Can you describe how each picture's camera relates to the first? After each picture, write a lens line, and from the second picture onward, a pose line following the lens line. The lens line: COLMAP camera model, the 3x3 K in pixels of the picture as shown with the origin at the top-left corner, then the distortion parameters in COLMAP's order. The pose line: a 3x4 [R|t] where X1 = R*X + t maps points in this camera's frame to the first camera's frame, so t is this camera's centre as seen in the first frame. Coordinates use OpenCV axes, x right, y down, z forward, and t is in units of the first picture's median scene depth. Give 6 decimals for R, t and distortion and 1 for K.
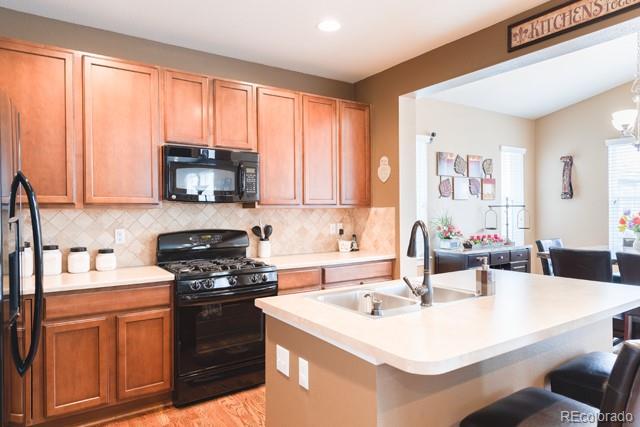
lens RADIAL K [[405.6, 0, 319.9], [0, 405.6, 214.1], [0, 0, 1]] dist [0.013954, -0.015364]
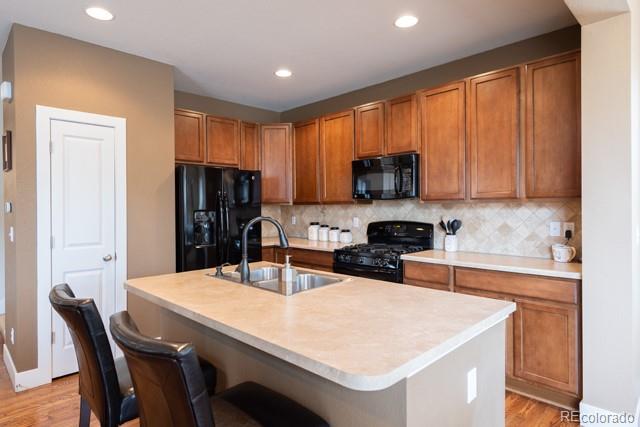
lens RADIAL K [[371.5, 0, 308.0], [0, 371.5, 209.0], [0, 0, 1]] dist [0.006493, 0.001504]
pose [[0.179505, 0.010530, -0.983701, 0.984429], [-0.001041, 0.999944, 0.010513, -0.012431], [0.983756, -0.000863, 0.179506, 0.661151]]
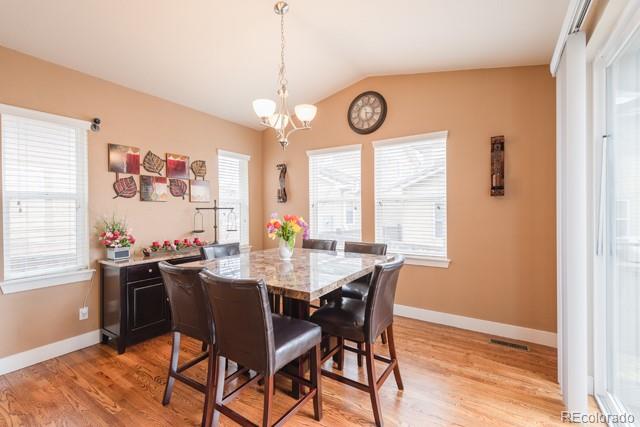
lens RADIAL K [[275.4, 0, 319.5], [0, 275.4, 212.8], [0, 0, 1]] dist [0.000568, 0.000039]
pose [[0.920576, 0.002700, 0.390554, 0.361687], [-0.002208, 0.999996, -0.001710, -0.007500], [-0.390557, 0.000712, 0.920579, 0.233500]]
